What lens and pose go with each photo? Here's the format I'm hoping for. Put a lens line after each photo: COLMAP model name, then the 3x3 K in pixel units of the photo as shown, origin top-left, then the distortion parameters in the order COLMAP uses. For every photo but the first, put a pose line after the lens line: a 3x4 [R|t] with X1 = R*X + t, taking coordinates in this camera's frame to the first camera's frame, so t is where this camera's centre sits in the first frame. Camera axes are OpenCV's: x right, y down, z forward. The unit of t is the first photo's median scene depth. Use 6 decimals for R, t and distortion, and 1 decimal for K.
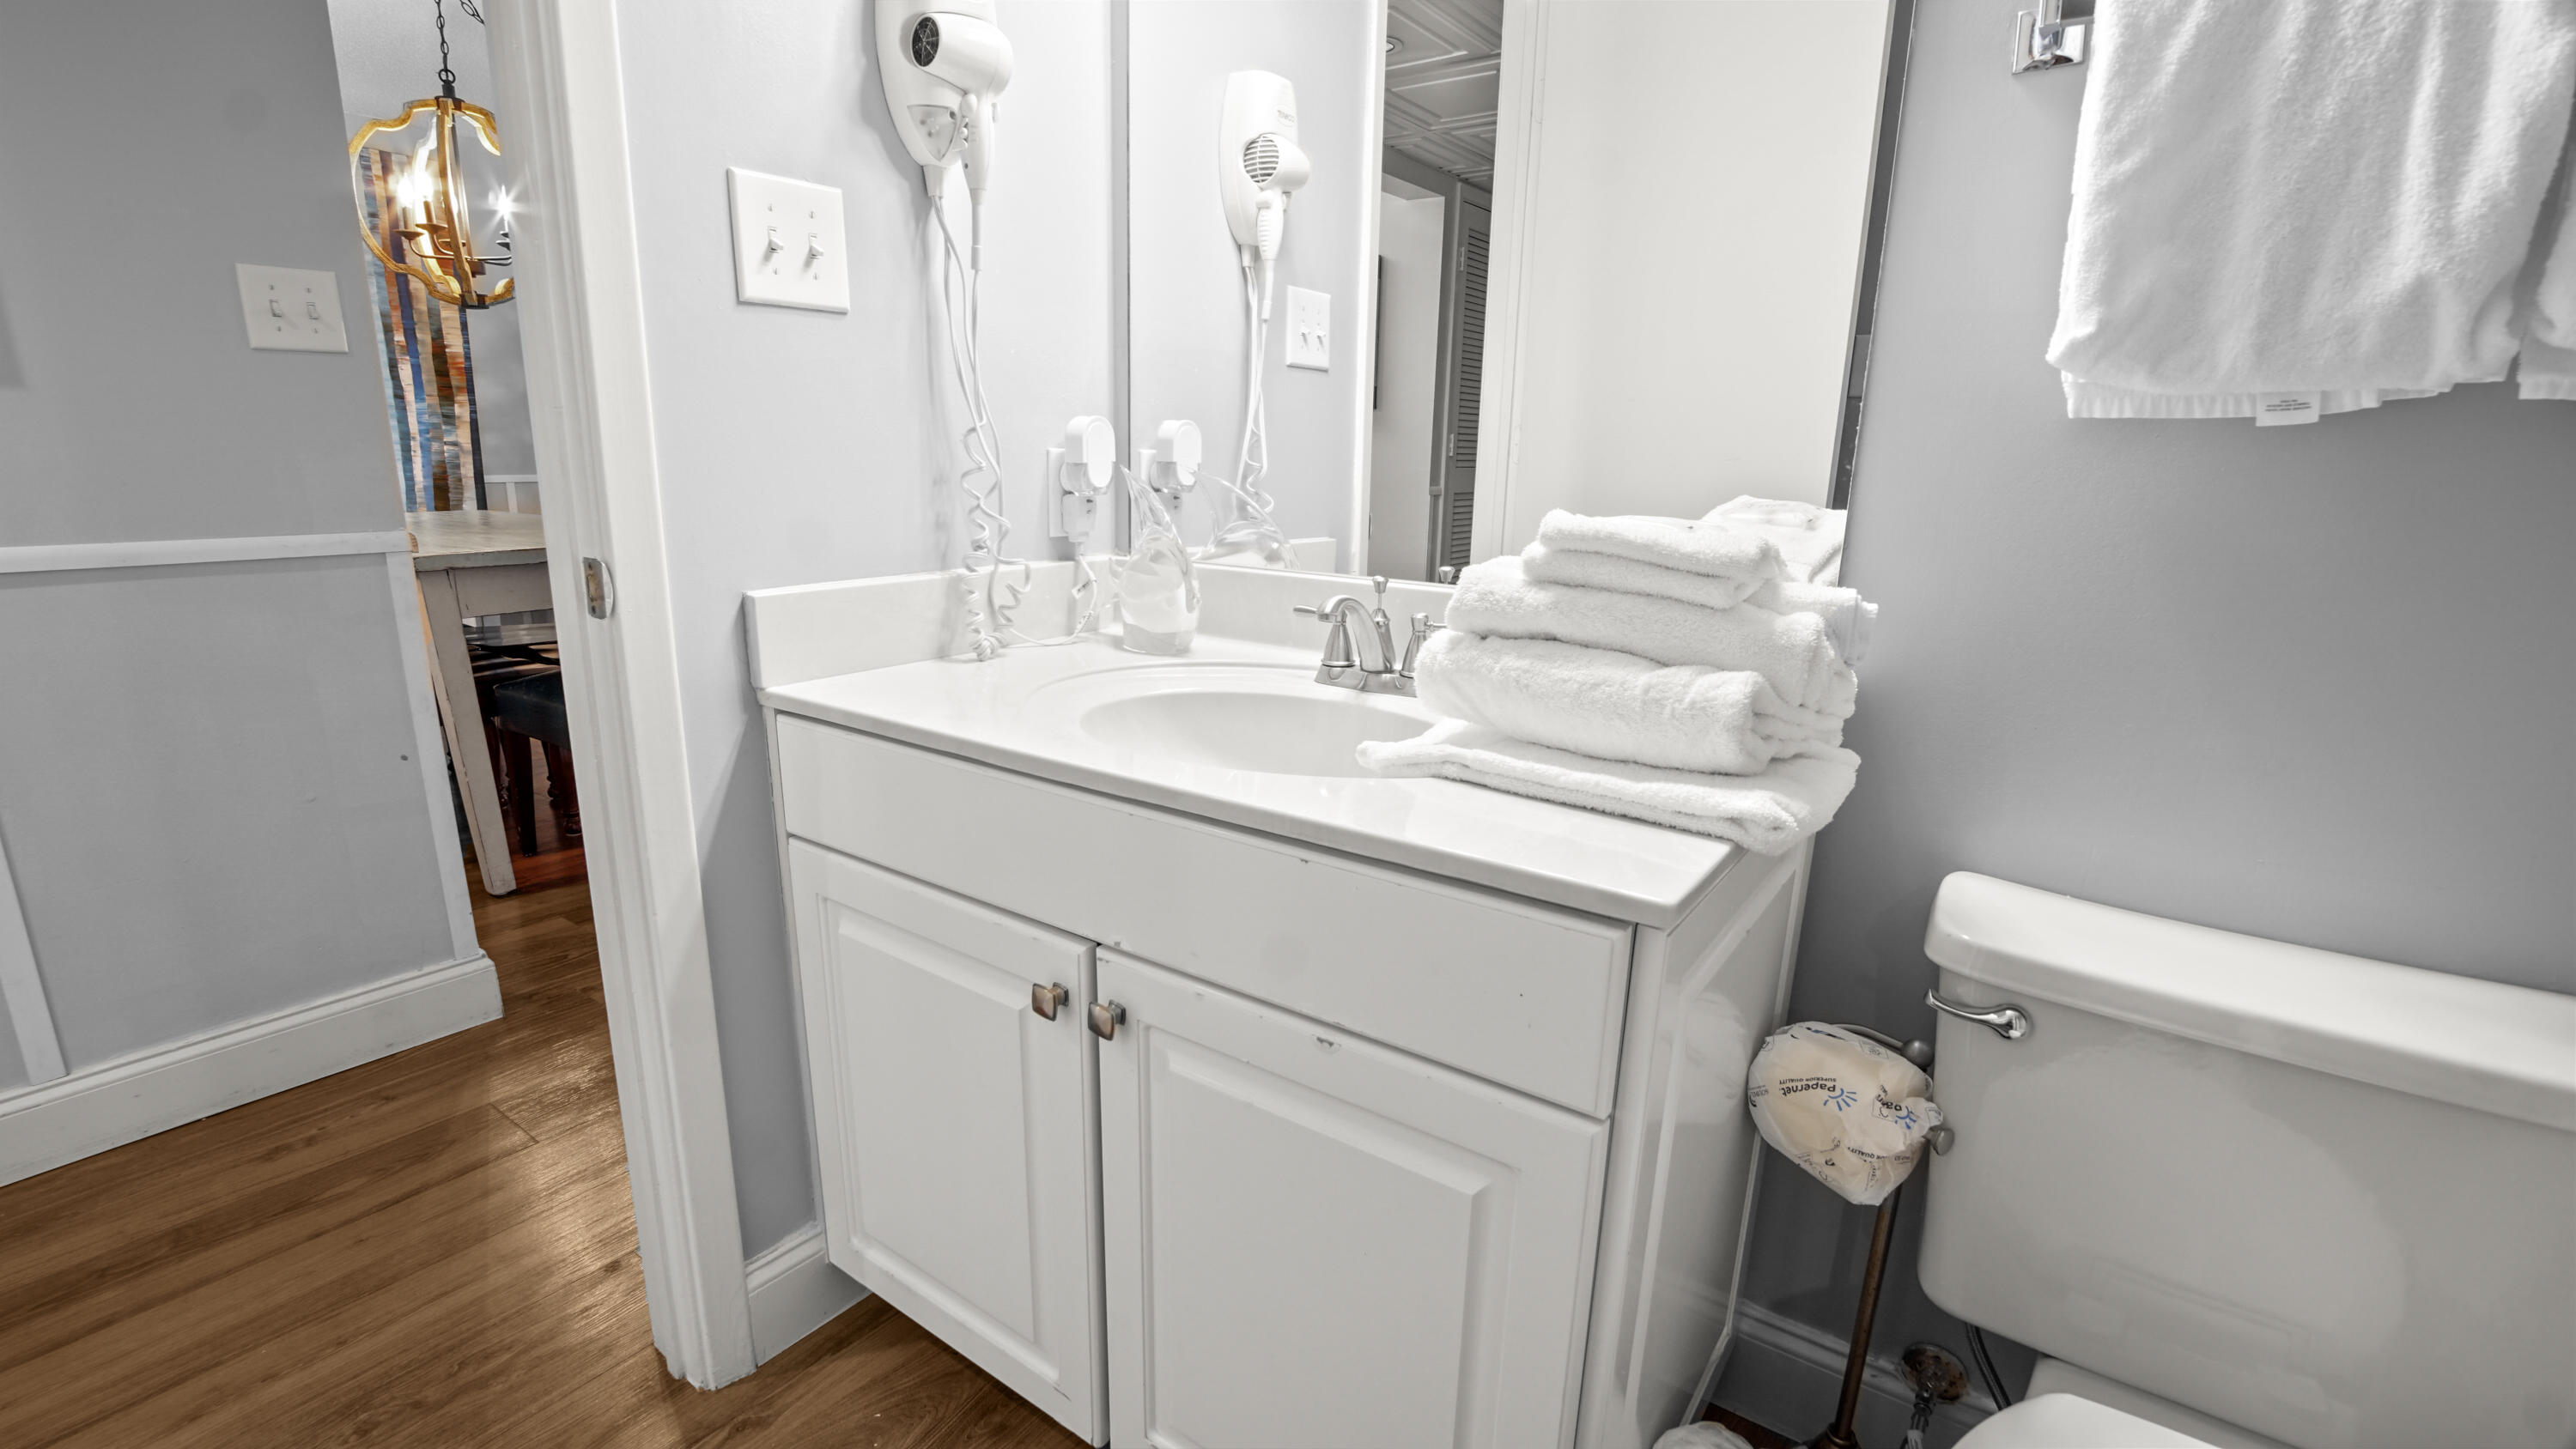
lens RADIAL K [[1177.4, 0, 1288.0], [0, 1177.4, 724.5], [0, 0, 1]] dist [-0.009778, -0.000058]
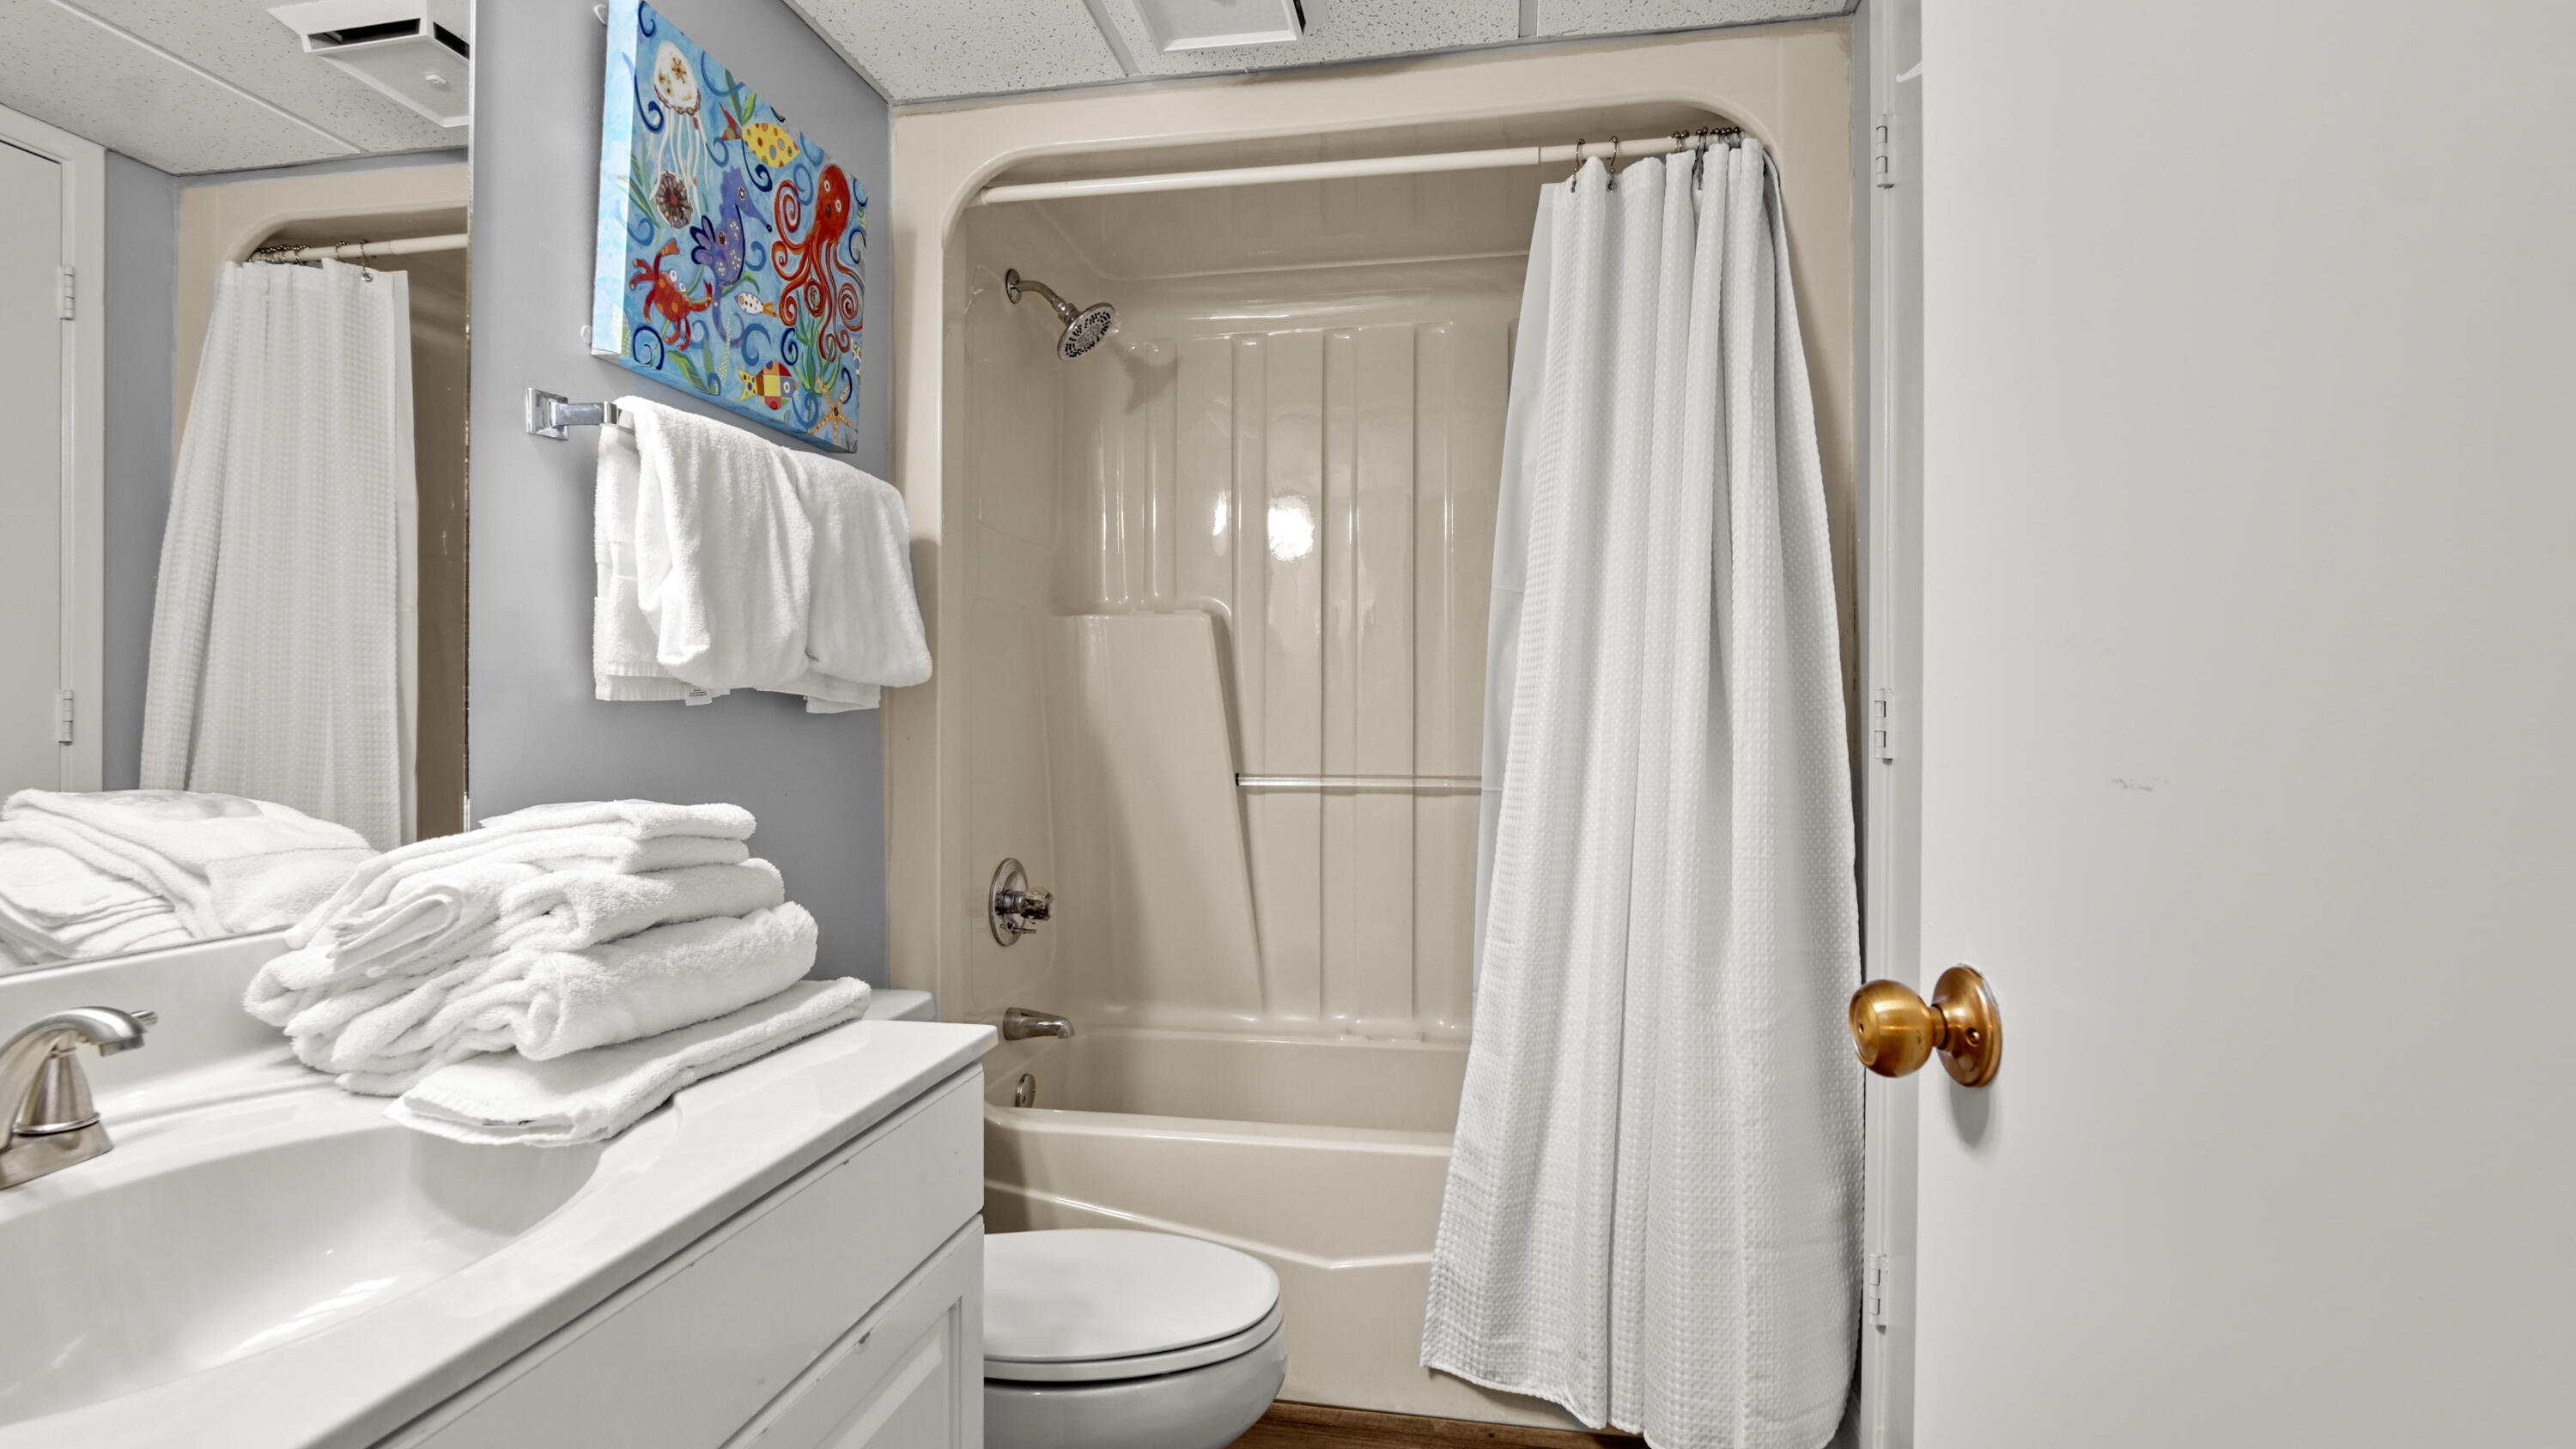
lens RADIAL K [[1177.4, 0, 1288.0], [0, 1177.4, 724.5], [0, 0, 1]] dist [-0.009778, -0.000058]
pose [[-0.395845, -0.036422, 0.917595, -0.944408], [0.197440, 0.972470, 0.123775, -0.268545], [-0.896841, 0.230166, -0.377756, 0.885880]]
